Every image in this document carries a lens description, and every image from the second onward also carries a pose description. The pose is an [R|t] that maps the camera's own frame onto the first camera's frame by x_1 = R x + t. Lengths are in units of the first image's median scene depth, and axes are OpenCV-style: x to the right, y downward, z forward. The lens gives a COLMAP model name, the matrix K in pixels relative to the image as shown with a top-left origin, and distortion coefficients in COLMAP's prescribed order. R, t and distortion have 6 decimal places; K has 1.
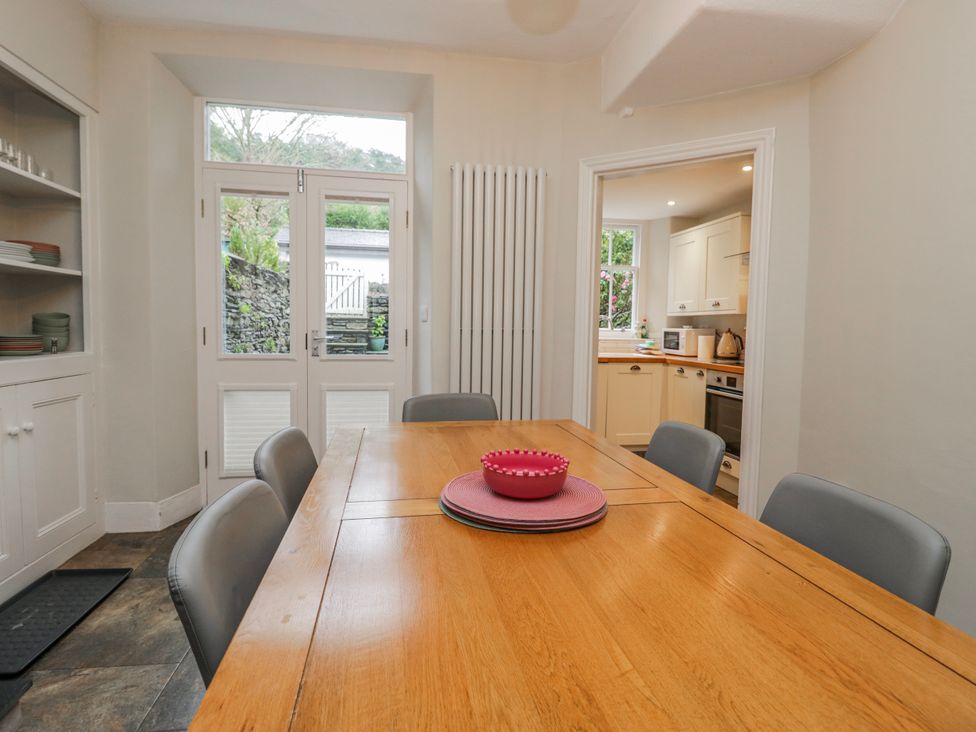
lens RADIAL K [[505.3, 0, 488.6], [0, 505.3, 356.5], [0, 0, 1]] dist [-0.002430, -0.012612]
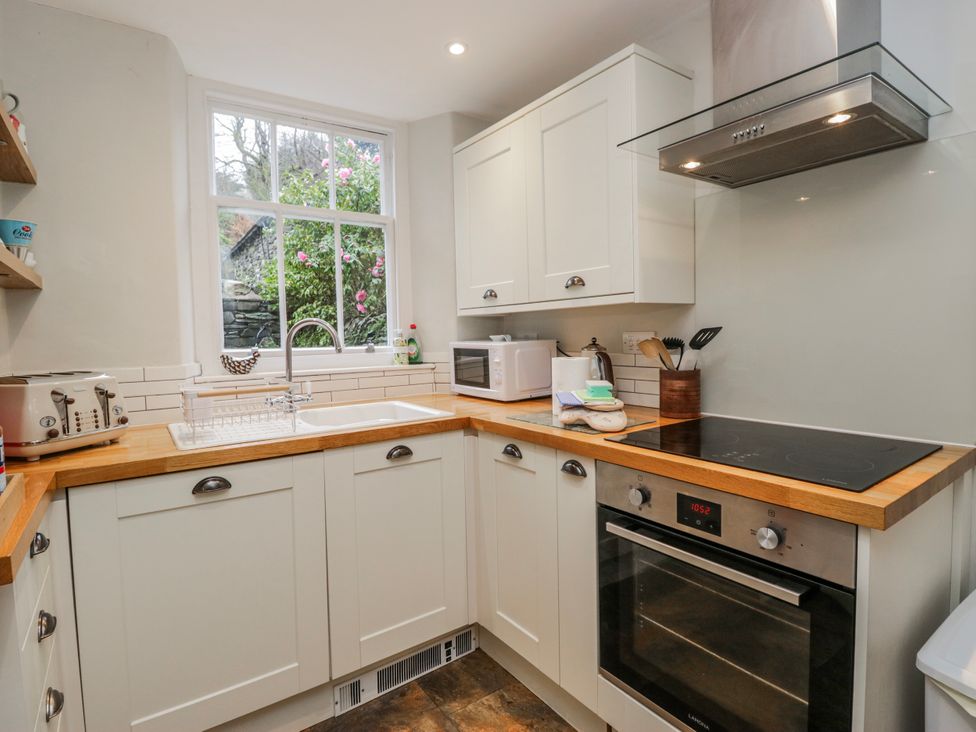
lens RADIAL K [[510.7, 0, 490.6], [0, 510.7, 357.8], [0, 0, 1]] dist [-0.005180, -0.014808]
pose [[0.898100, -0.058722, 0.435852, 0.179966], [0.064761, 0.997900, 0.001002, -0.042012], [-0.434996, 0.027326, 0.900018, 0.591671]]
